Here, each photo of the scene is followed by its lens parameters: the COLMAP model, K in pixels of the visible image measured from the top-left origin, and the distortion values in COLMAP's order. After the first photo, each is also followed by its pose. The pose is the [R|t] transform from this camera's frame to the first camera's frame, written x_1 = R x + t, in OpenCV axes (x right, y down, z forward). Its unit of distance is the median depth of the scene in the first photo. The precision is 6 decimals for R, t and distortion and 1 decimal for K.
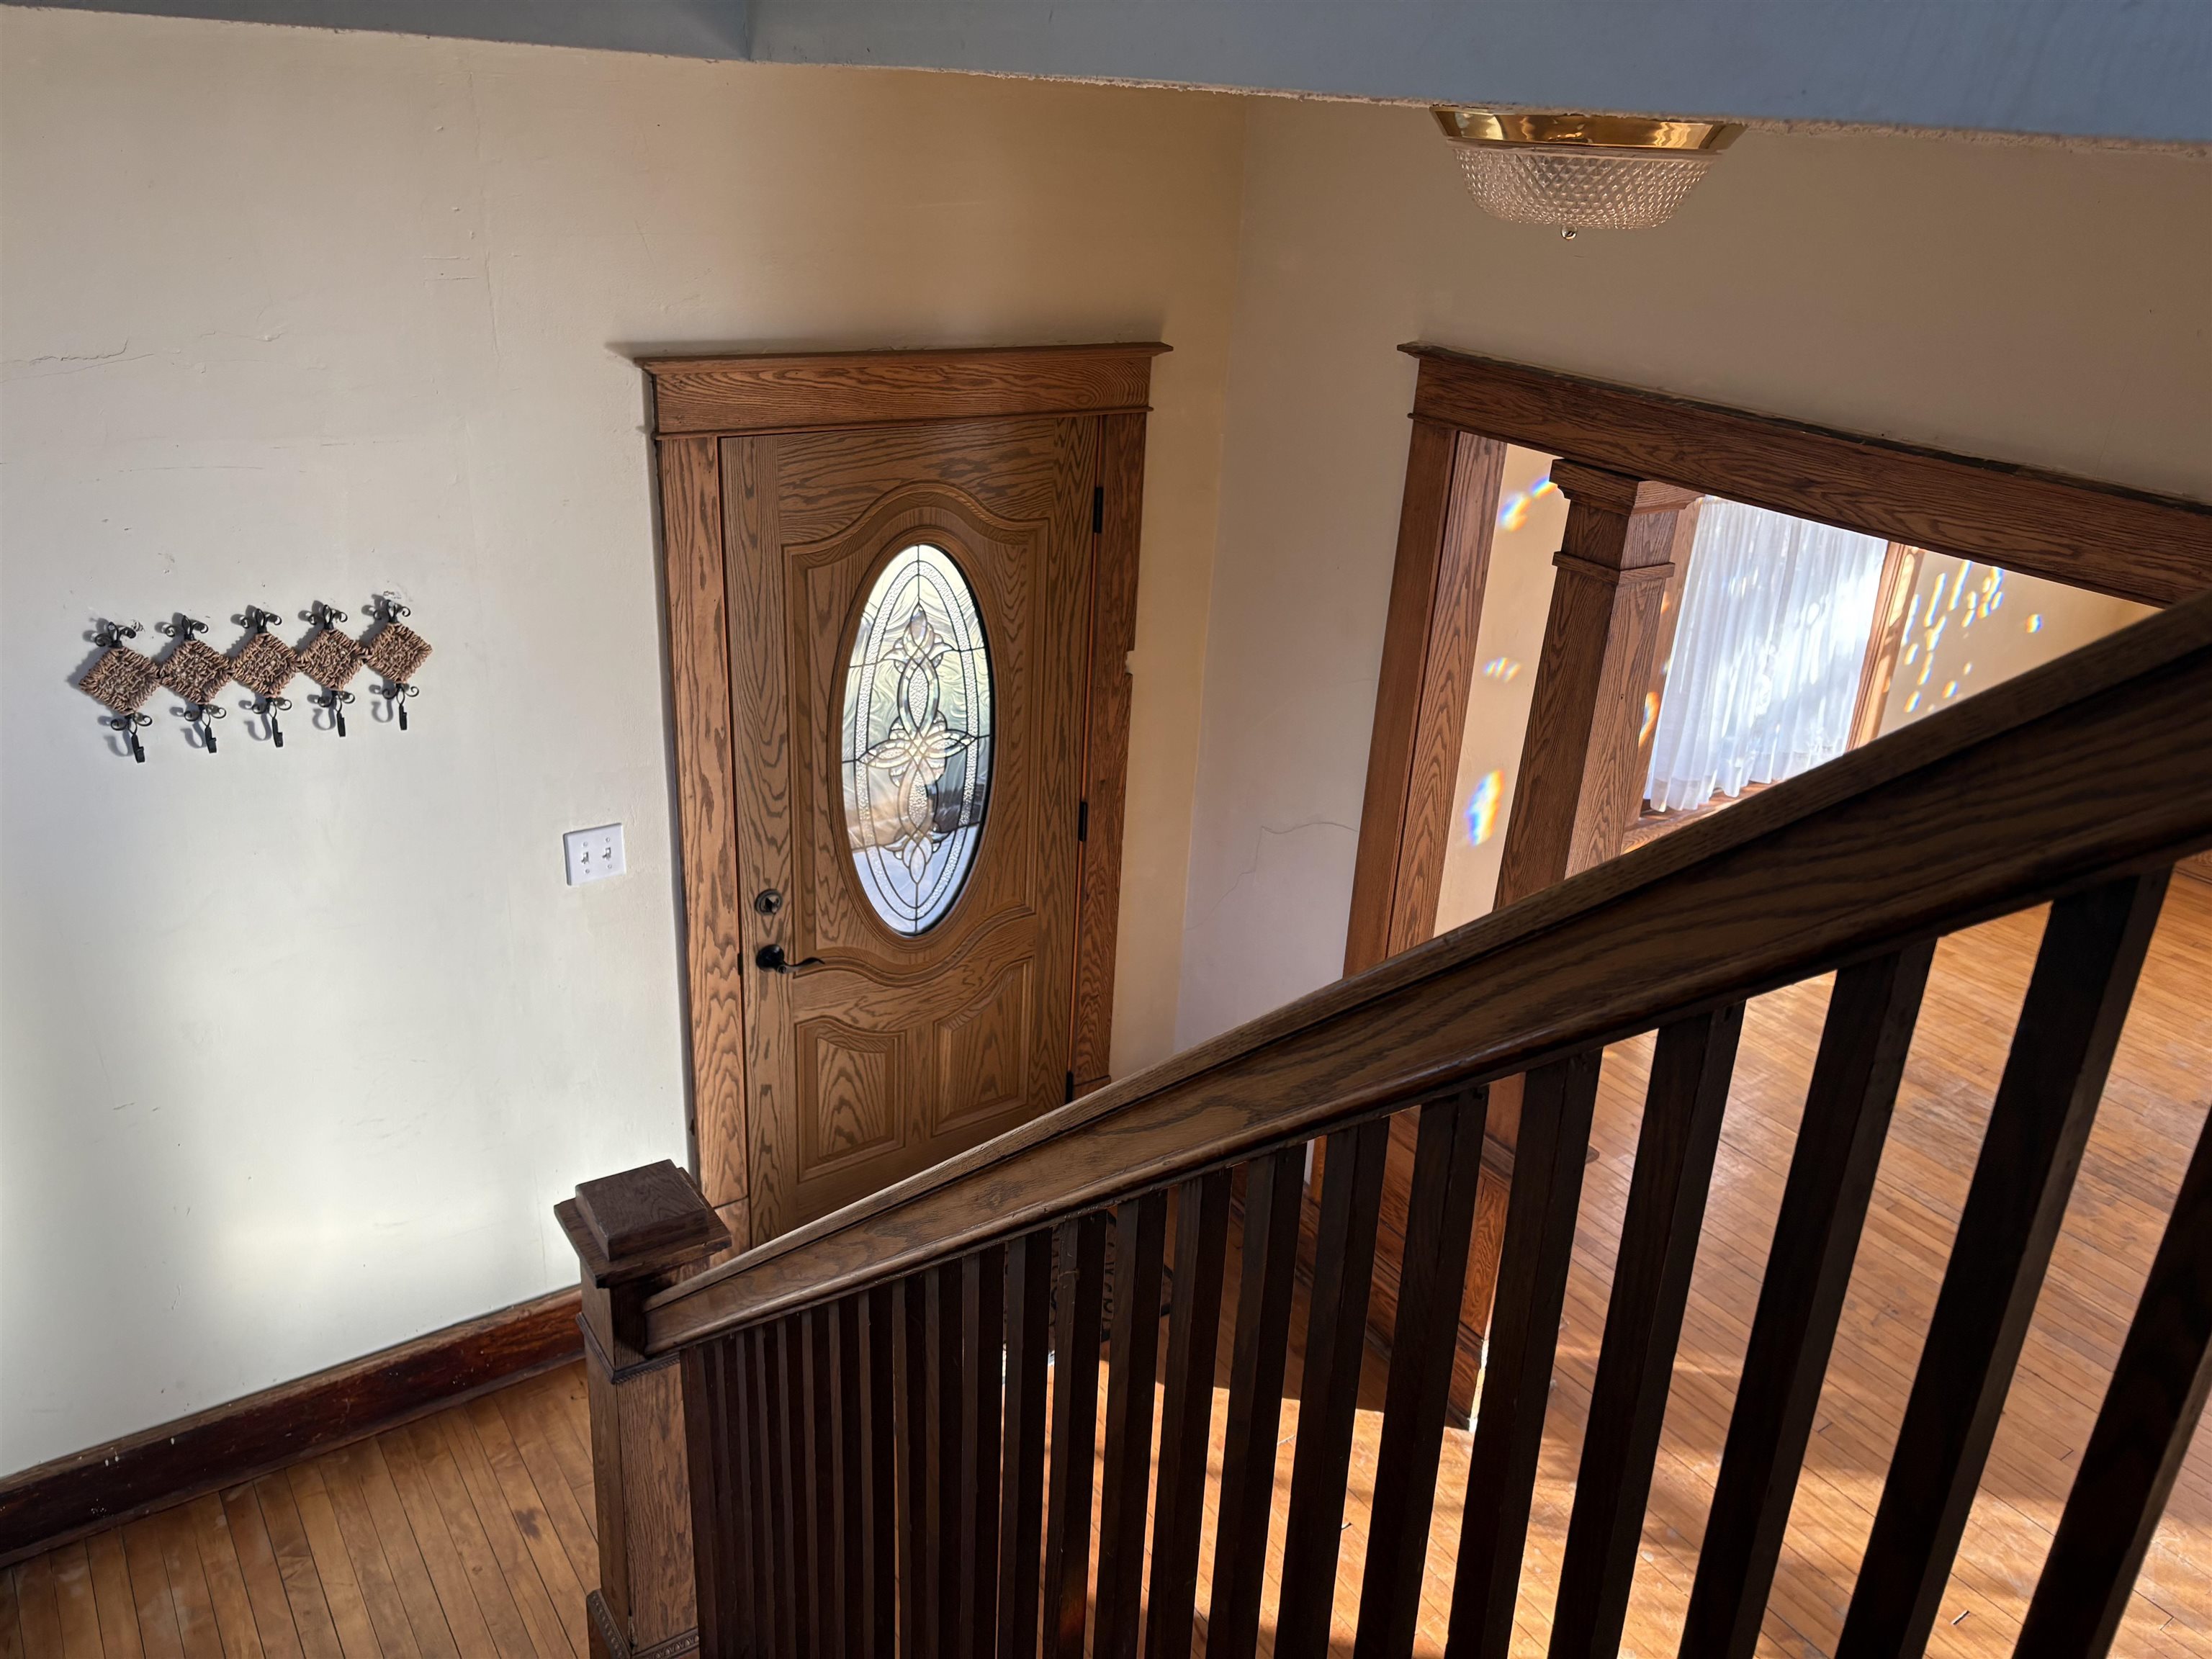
lens RADIAL K [[1584.8, 0, 1105.6], [0, 1584.8, 818.8], [0, 0, 1]] dist [0.001111, -0.036149]
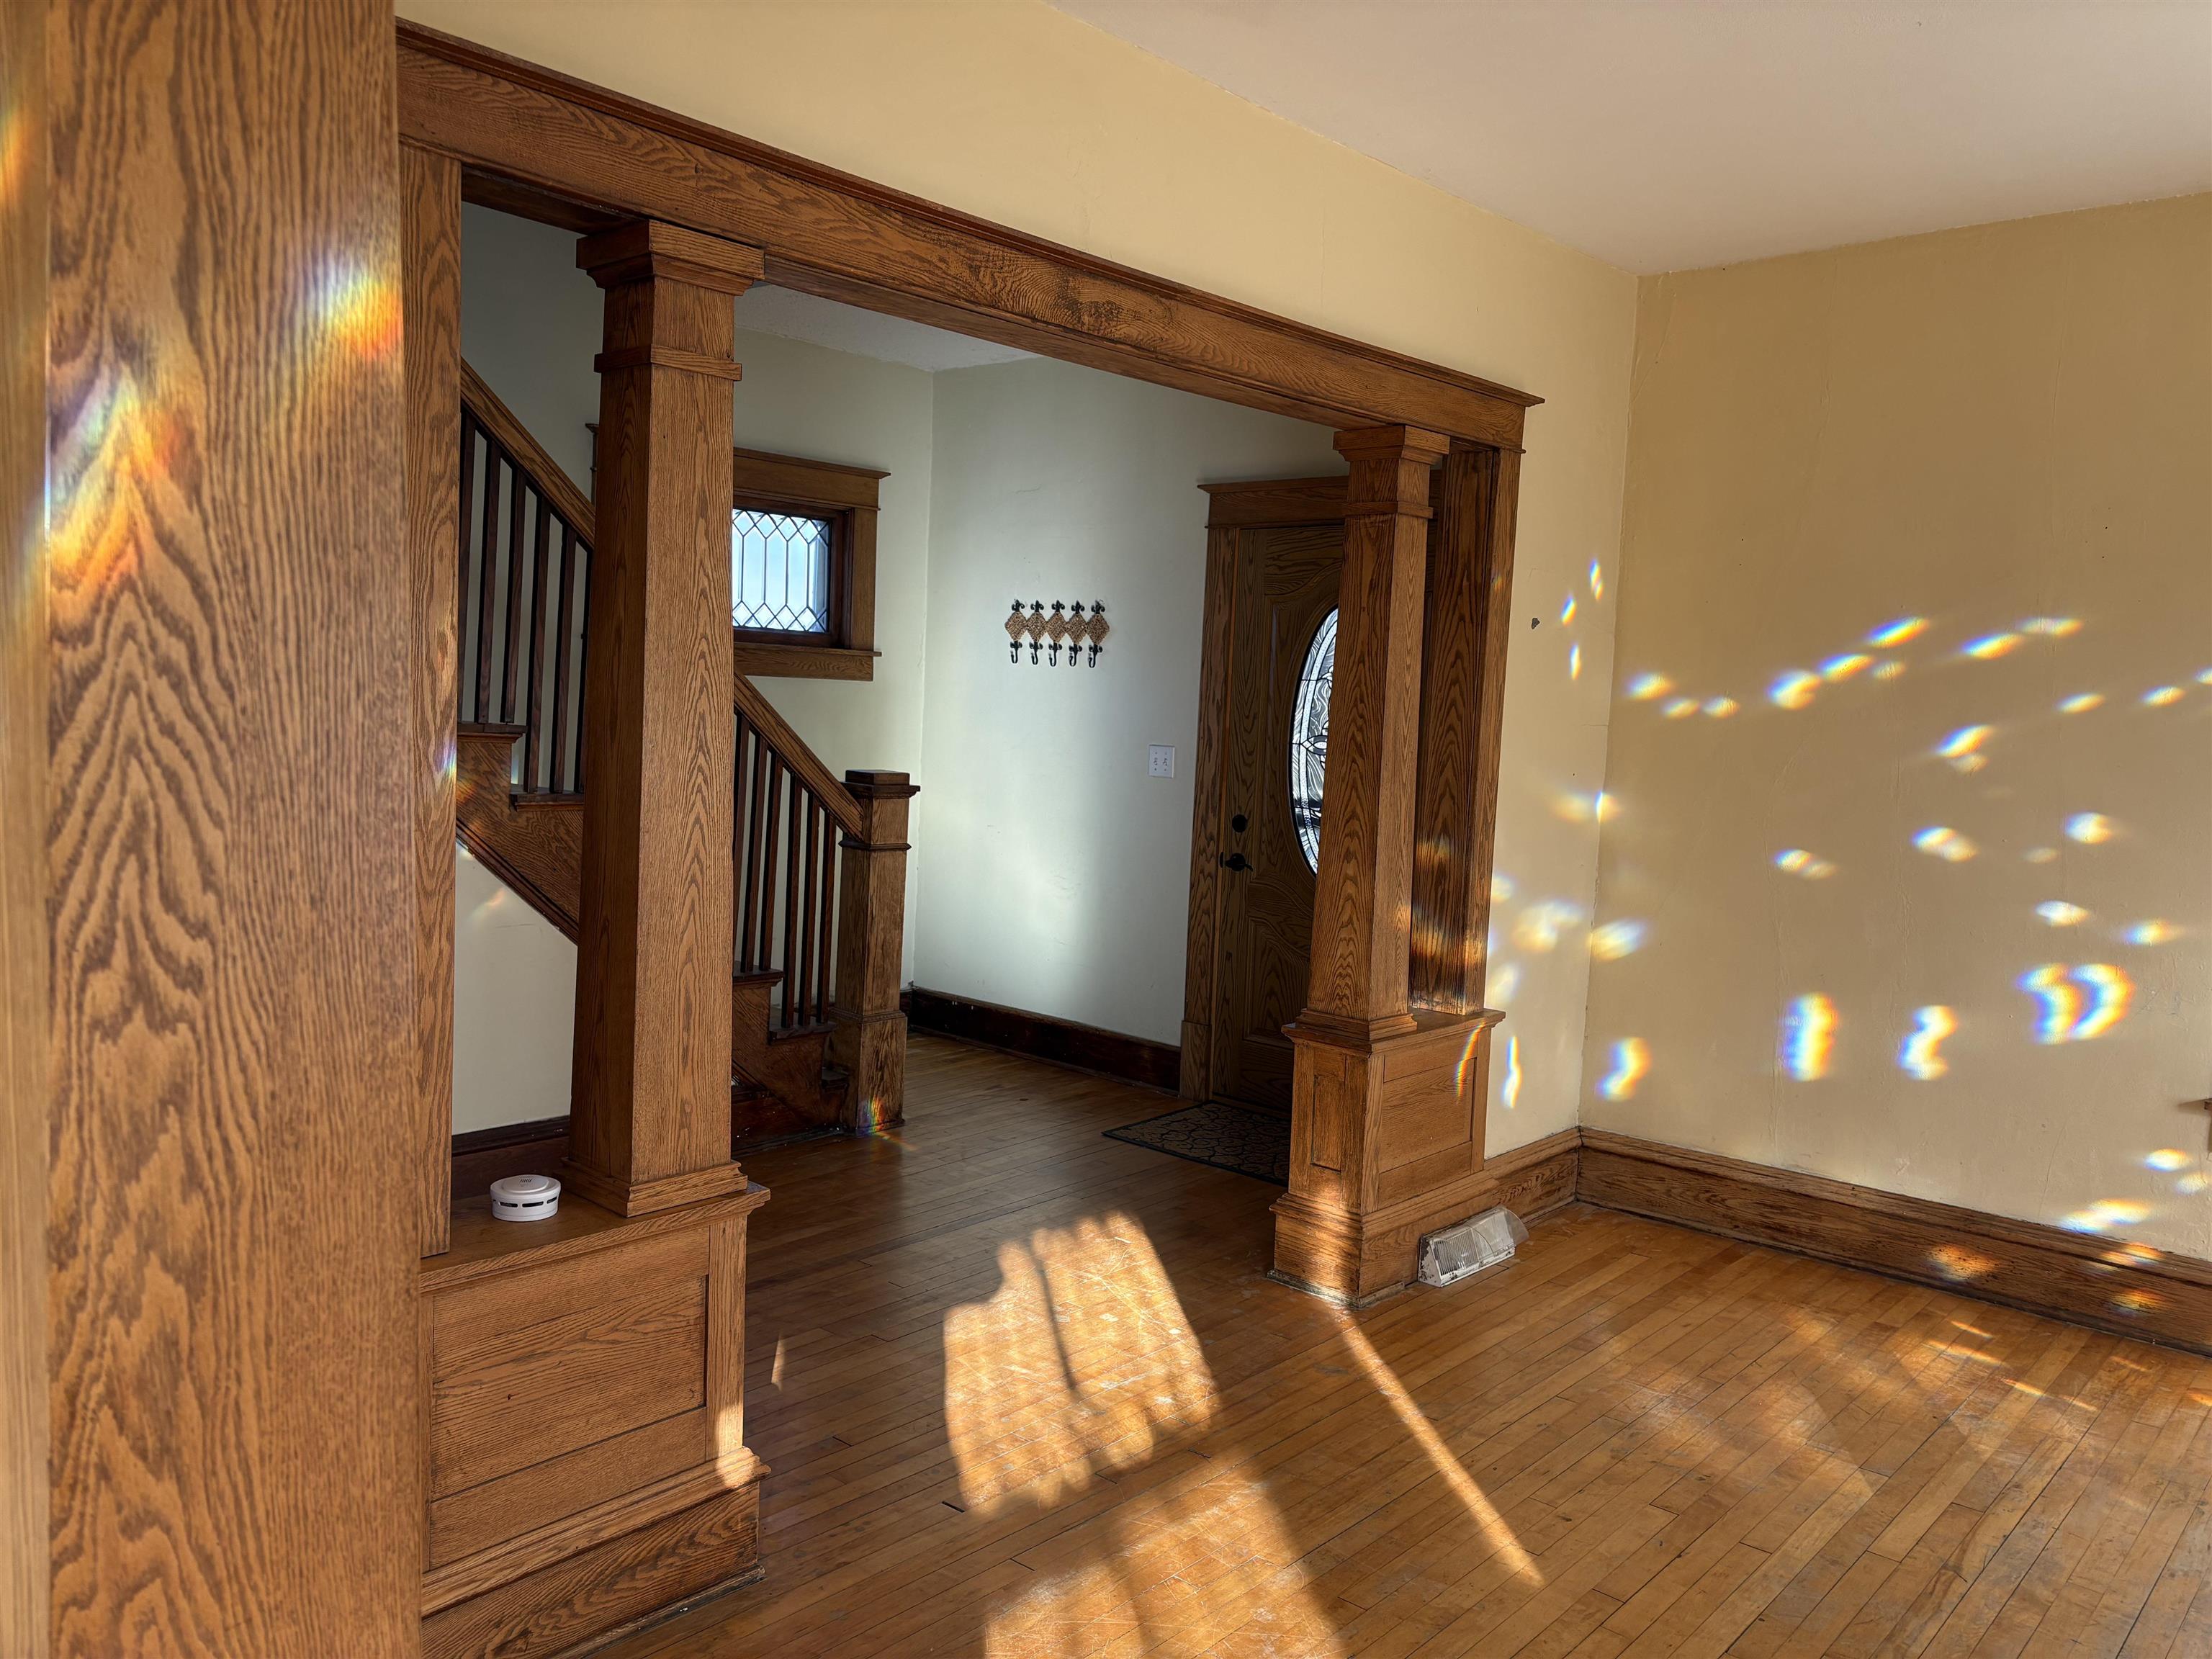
lens RADIAL K [[1584.8, 0, 1110.6], [0, 1584.8, 835.8], [0, 0, 1]] dist [0.001111, -0.036149]
pose [[0.229897, 0.043831, -0.972228, 1.285394], [-0.404245, 0.913030, -0.054427, 0.201087], [0.885287, 0.405531, 0.227621, 0.522645]]
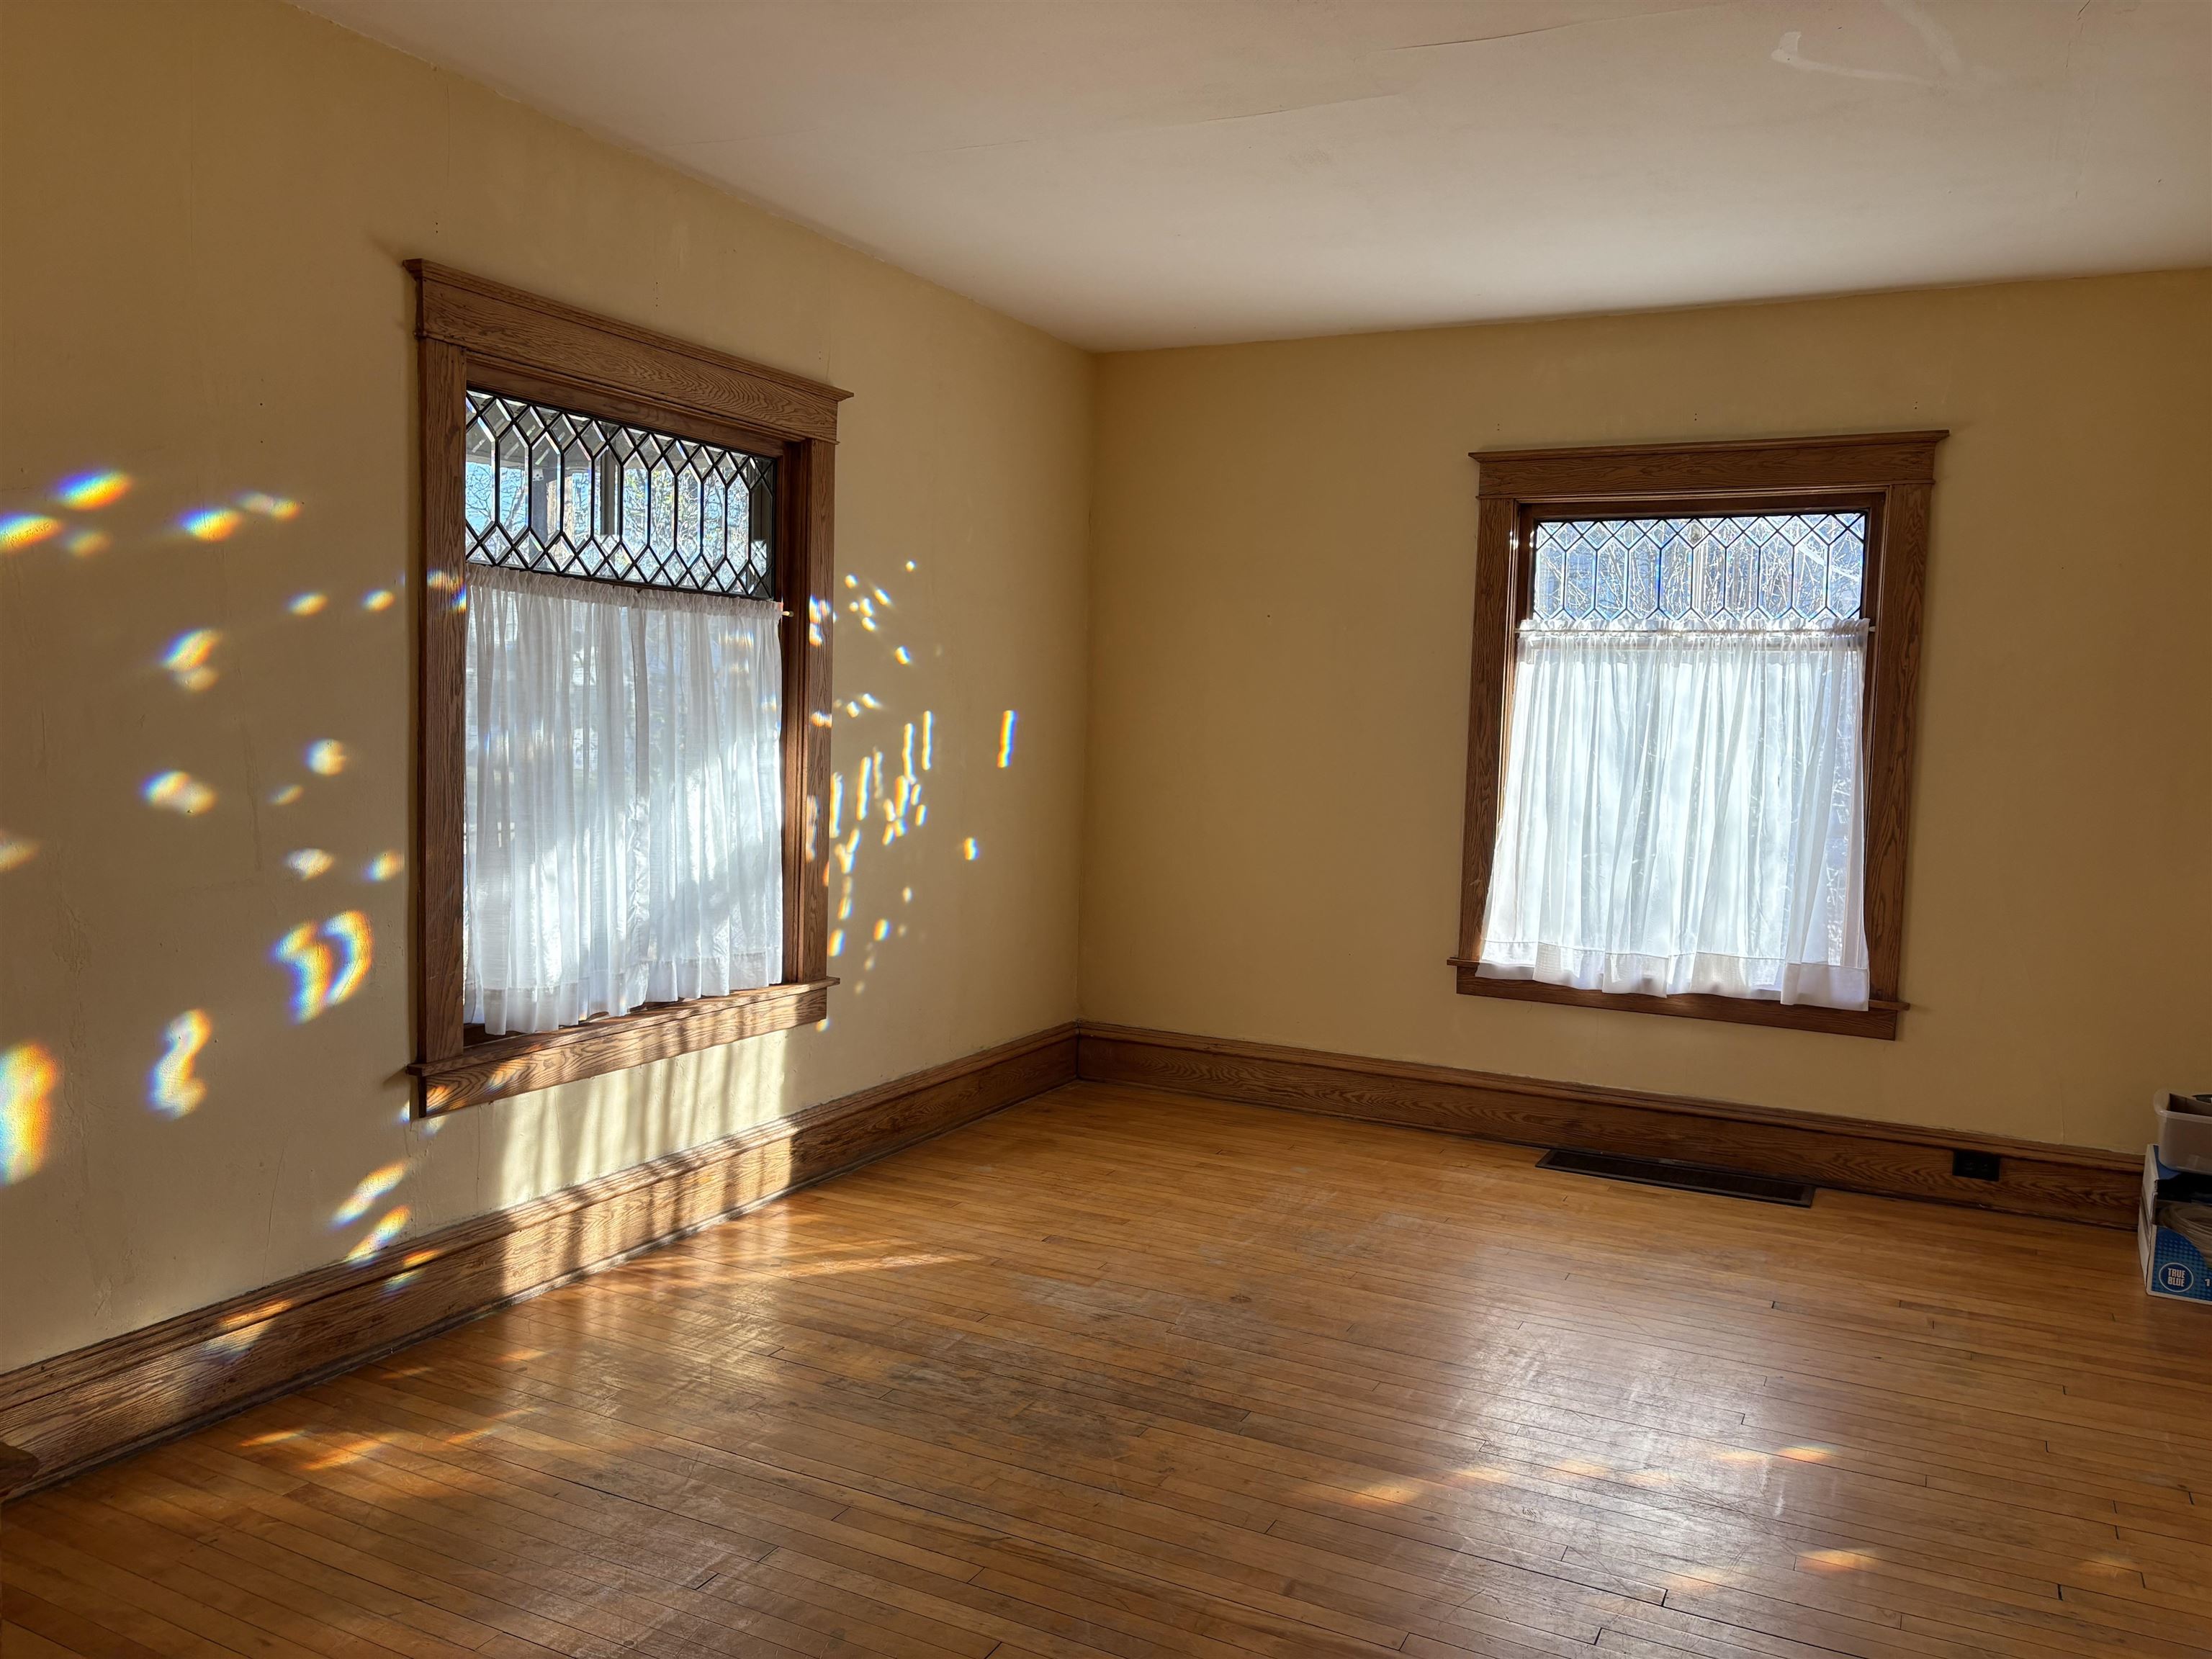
lens RADIAL K [[1584.8, 0, 1099.9], [0, 1584.8, 829.5], [0, 0, 1]] dist [0.001111, -0.036149]
pose [[0.871791, -0.064602, 0.485601, 0.399621], [0.213962, 0.941932, -0.258813, 0.235397], [-0.440683, 0.329531, 0.834990, 0.425394]]
